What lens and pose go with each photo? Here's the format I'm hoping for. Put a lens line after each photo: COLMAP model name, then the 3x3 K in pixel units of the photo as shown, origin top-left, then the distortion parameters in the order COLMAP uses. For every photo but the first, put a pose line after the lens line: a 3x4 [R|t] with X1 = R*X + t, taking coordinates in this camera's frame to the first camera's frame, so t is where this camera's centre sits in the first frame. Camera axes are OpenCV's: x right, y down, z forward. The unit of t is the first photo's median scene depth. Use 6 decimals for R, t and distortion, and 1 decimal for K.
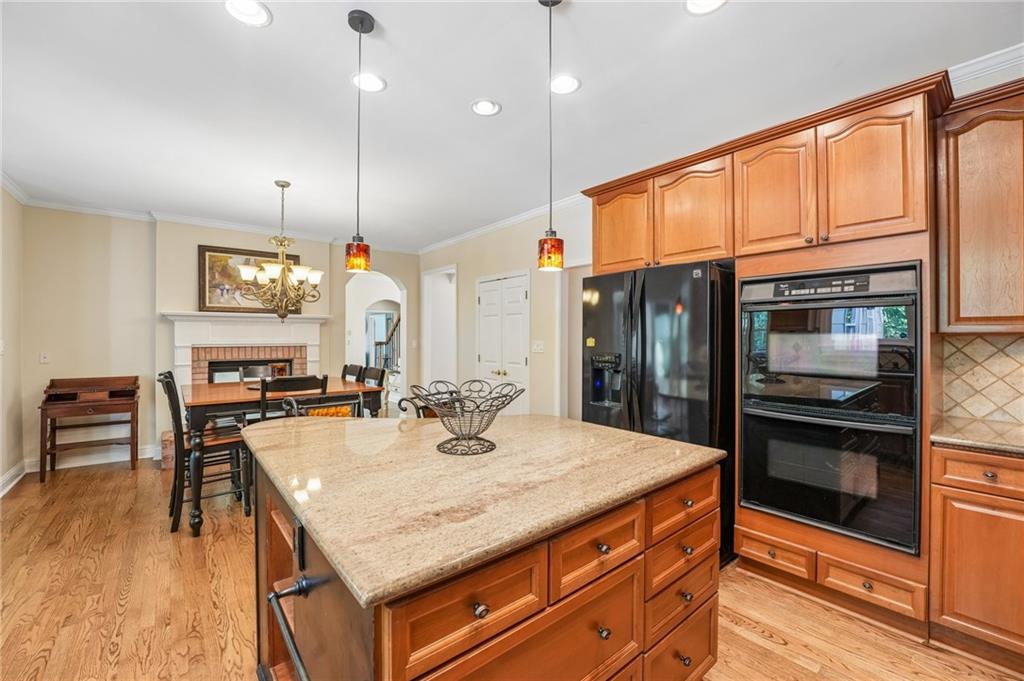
lens RADIAL K [[422.4, 0, 508.7], [0, 422.4, 334.8], [0, 0, 1]] dist [-0.029768, 0.004730]
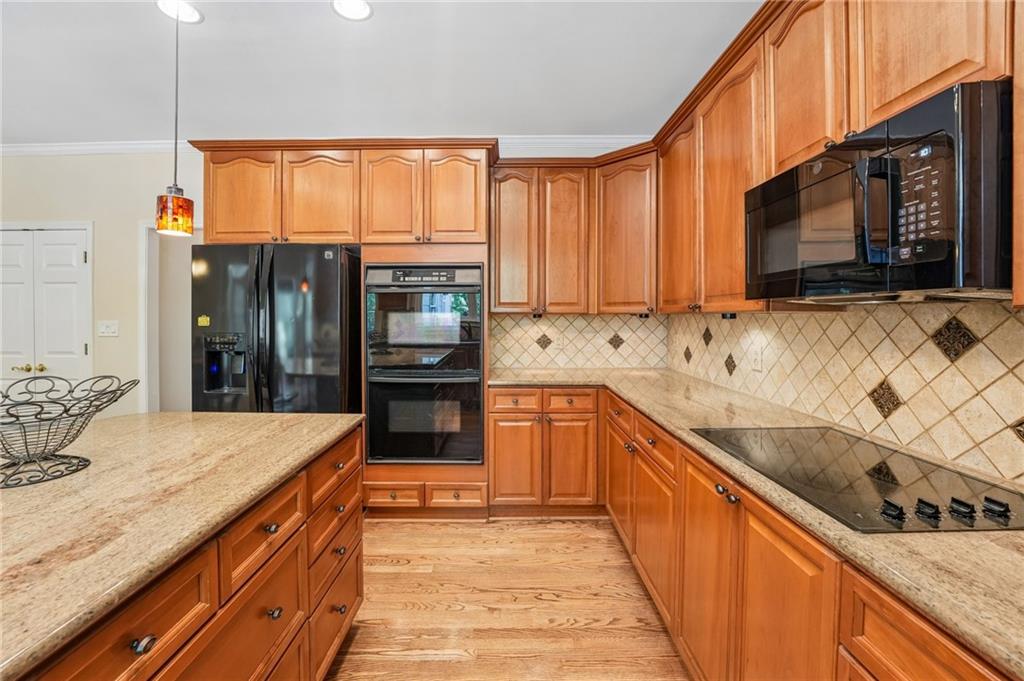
lens RADIAL K [[425.9, 0, 508.2], [0, 425.9, 317.2], [0, 0, 1]] dist [-0.011266, 0.000228]
pose [[0.636617, -0.003787, 0.771171, -0.098835], [-0.002795, 0.999970, 0.007218, 0.001864], [-0.771175, -0.006751, 0.636588, -0.032765]]
